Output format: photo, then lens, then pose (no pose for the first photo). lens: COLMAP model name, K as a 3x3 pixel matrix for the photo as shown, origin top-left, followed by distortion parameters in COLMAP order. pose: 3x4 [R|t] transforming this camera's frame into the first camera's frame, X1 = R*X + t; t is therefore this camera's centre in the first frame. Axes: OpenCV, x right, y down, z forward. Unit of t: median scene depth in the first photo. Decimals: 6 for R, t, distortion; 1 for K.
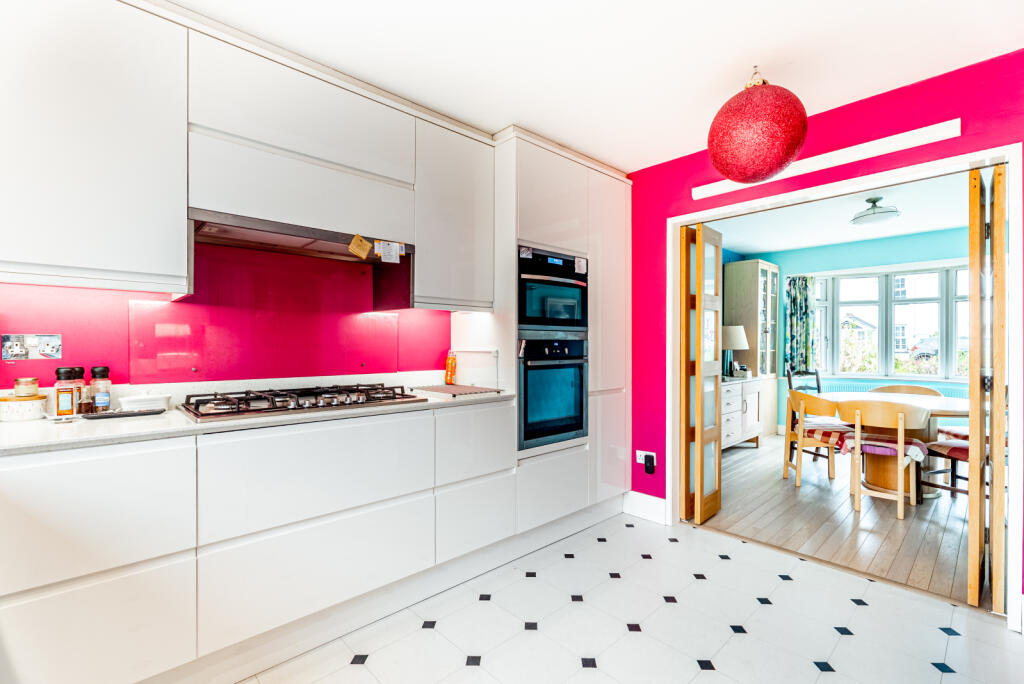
lens RADIAL K [[462.4, 0, 507.3], [0, 462.4, 340.8], [0, 0, 1]] dist [0.002651, 0.000344]
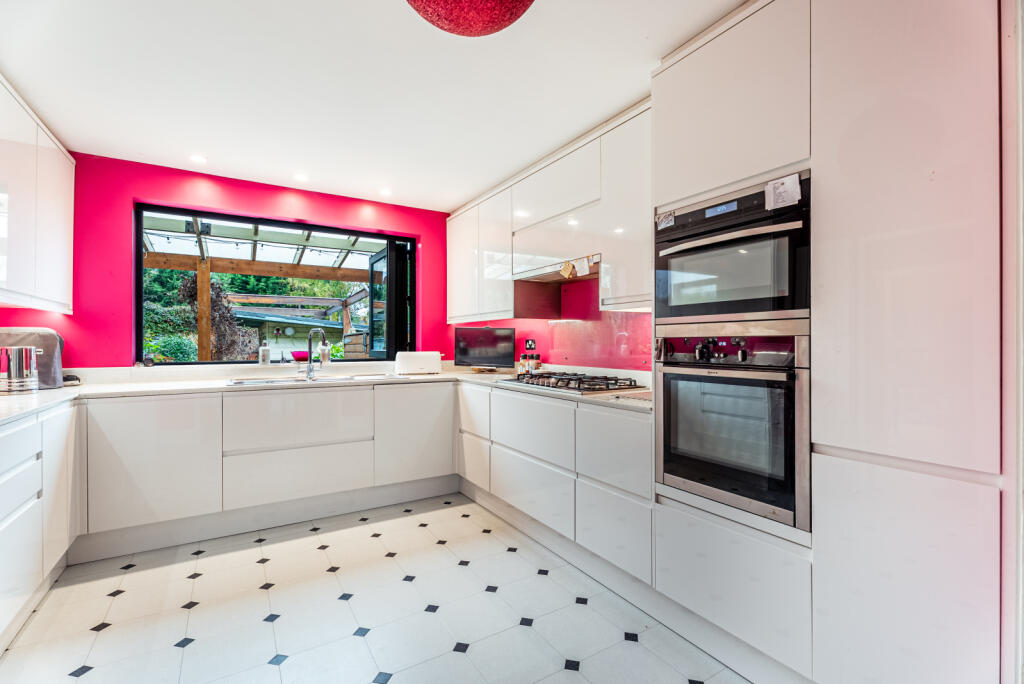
lens RADIAL K [[462.4, 0, 514.9], [0, 462.4, 341.7], [0, 0, 1]] dist [0.002651, 0.000344]
pose [[-0.197994, -0.006076, -0.980184, 0.738660], [0.003655, 0.999969, -0.006937, 0.007563], [0.980196, -0.004956, -0.197966, 0.823819]]
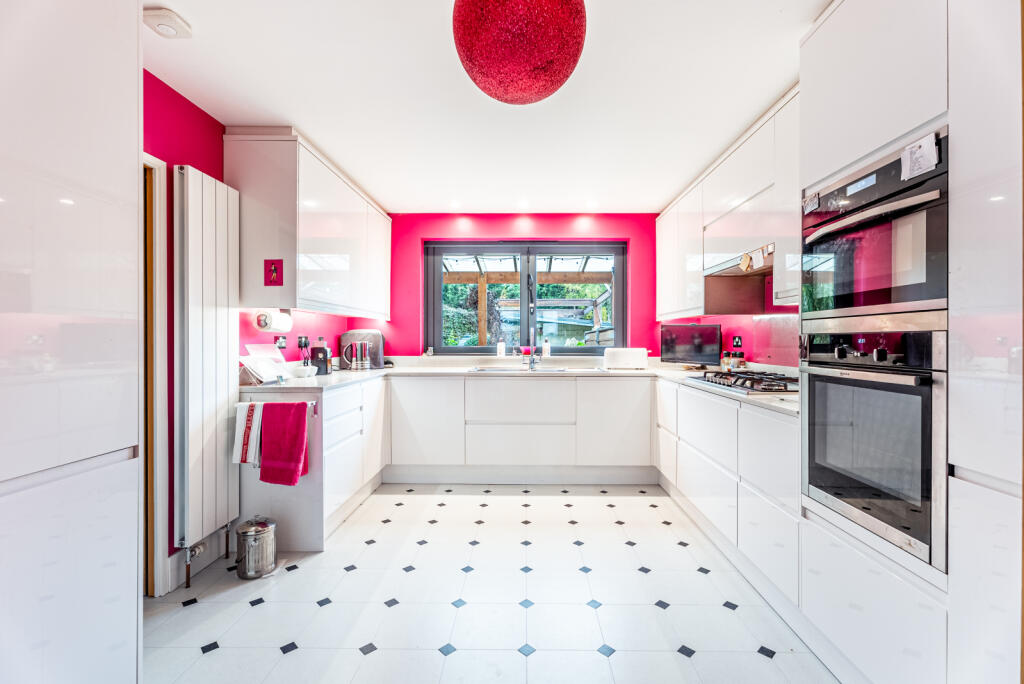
lens RADIAL K [[462.4, 0, 512.7], [0, 462.4, 340.0], [0, 0, 1]] dist [0.002651, 0.000344]
pose [[-0.704444, -0.004379, -0.709746, 0.739544], [-0.001151, 0.999987, -0.005028, 0.009093], [0.709759, -0.002725, -0.704440, 1.055343]]
